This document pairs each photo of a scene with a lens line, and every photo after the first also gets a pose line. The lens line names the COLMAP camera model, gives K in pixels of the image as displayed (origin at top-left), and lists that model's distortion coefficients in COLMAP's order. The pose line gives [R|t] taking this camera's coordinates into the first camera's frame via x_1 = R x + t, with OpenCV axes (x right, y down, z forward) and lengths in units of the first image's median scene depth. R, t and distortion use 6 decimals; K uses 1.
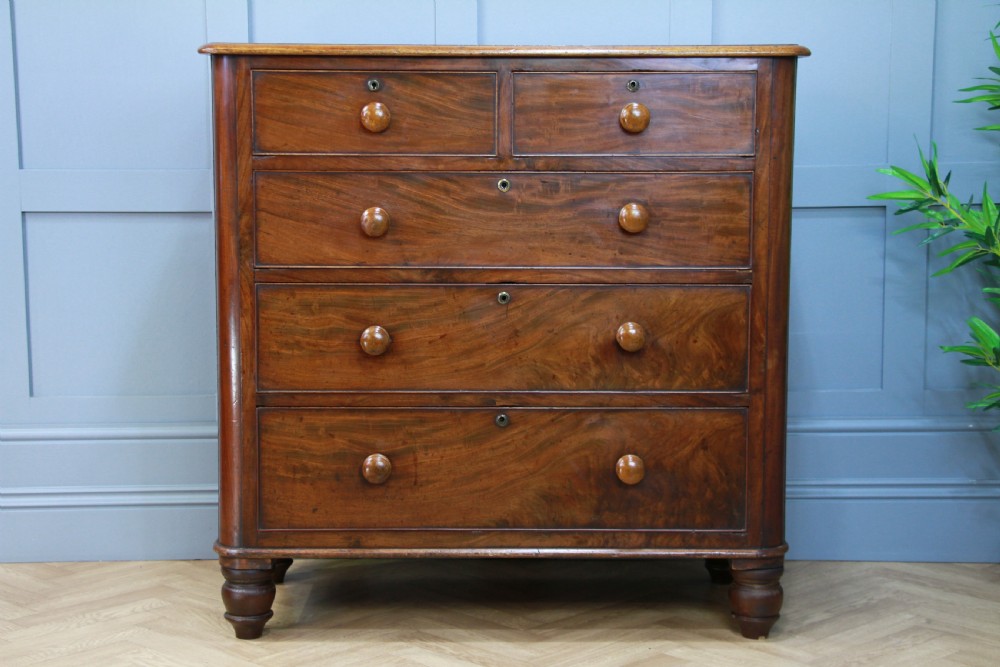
lens RADIAL K [[1806.2, 0, 497.1], [0, 1806.2, 333.6], [0, 0, 1]] dist [0.193684, 0.000000]
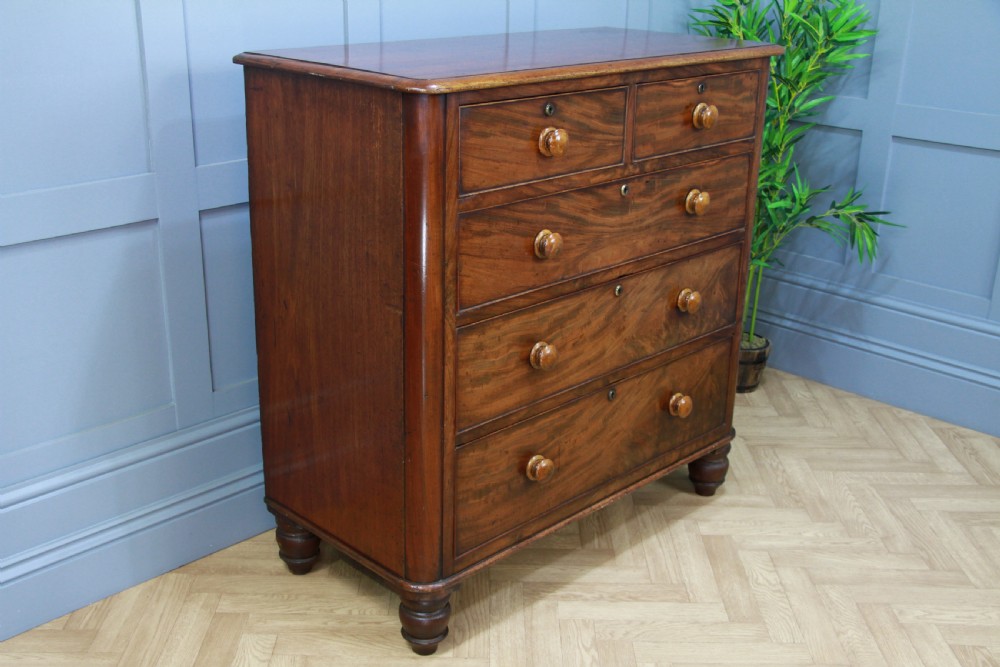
lens RADIAL K [[1138.5, 0, 496.8], [0, 1138.5, 338.4], [0, 0, 1]] dist [-0.017120, 0.000000]
pose [[0.706844, -0.228925, 0.669301, -0.517234], [0.061910, 0.962574, 0.263853, -0.178482], [-0.704655, -0.145067, 0.694563, 0.565114]]
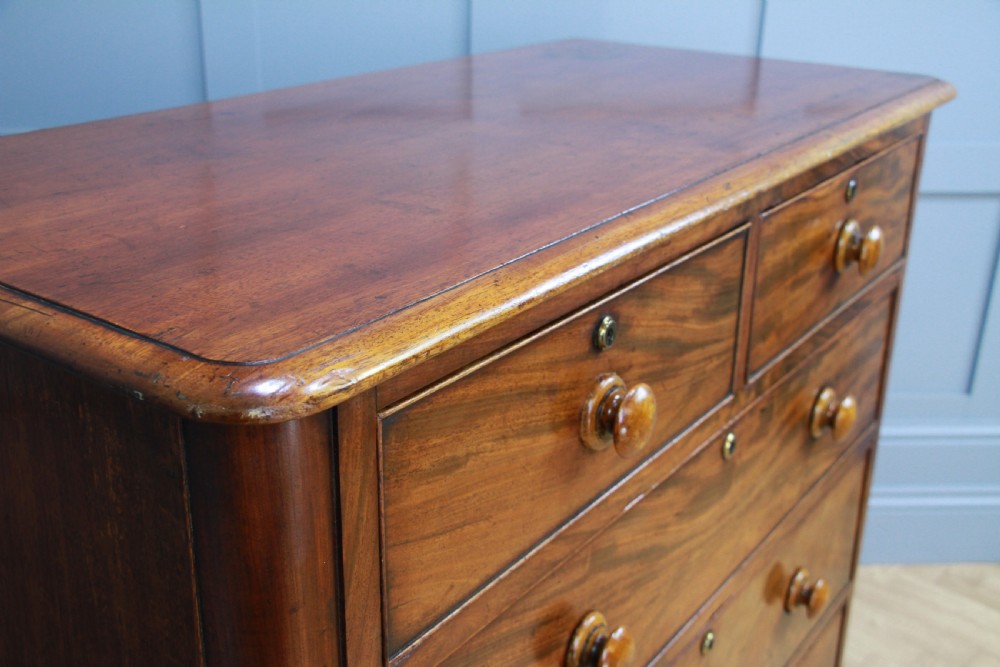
lens RADIAL K [[1138.5, 0, 500.5], [0, 1138.5, 332.9], [0, 0, 1]] dist [-0.017120, 0.000000]
pose [[0.587461, -0.290731, 0.755225, -0.244650], [0.074812, 0.948752, 0.307038, -0.203688], [-0.805787, -0.123873, 0.579105, 0.870515]]
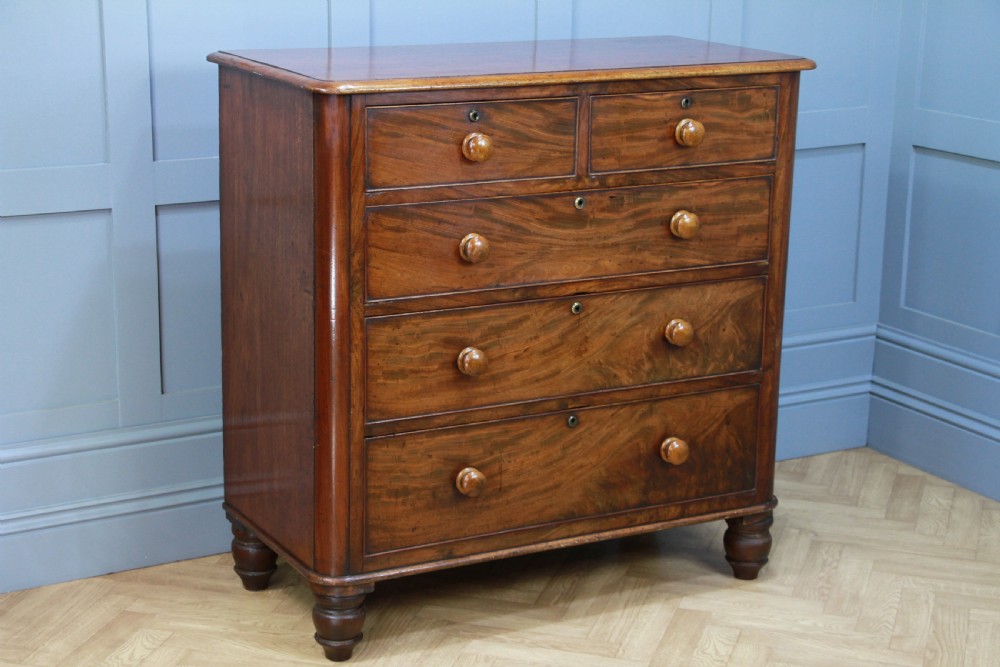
lens RADIAL K [[1994.1, 0, 501.6], [0, 1994.1, 335.1], [0, 0, 1]] dist [0.268692, 0.000000]
pose [[0.875756, -0.101985, 0.471858, -0.583669], [0.037679, 0.988889, 0.143802, -0.172691], [-0.481281, -0.108156, 0.869868, 0.006787]]
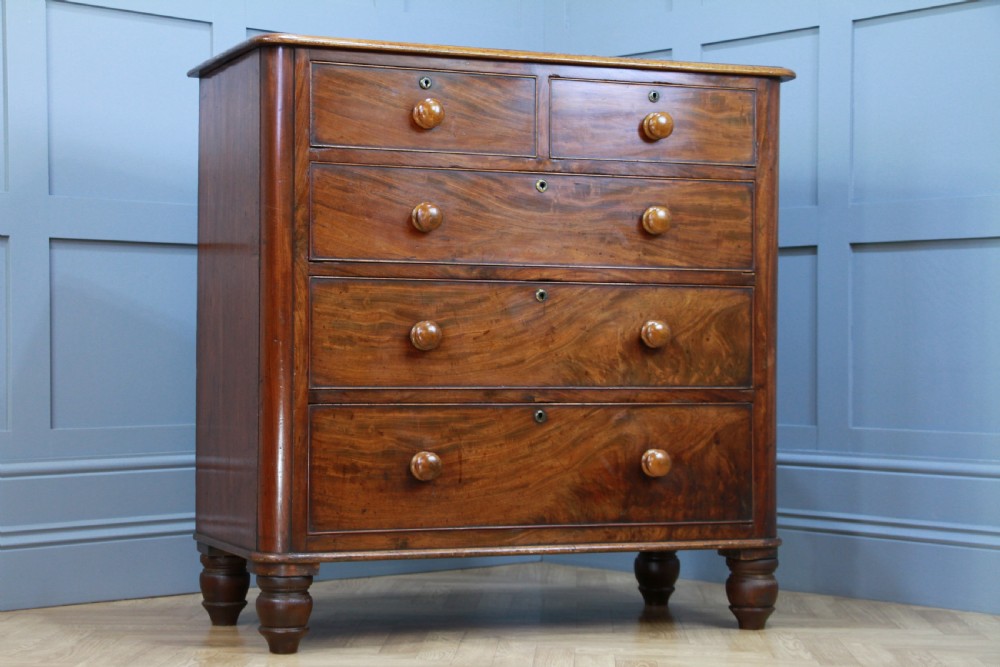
lens RADIAL K [[1994.1, 0, 491.5], [0, 1994.1, 327.9], [0, 0, 1]] dist [0.268692, 0.000000]
pose [[0.929571, 0.008244, 0.368550, -0.437690], [0.040372, 0.991460, -0.124004, 0.137172], [-0.366425, 0.130149, 0.921300, -0.028593]]
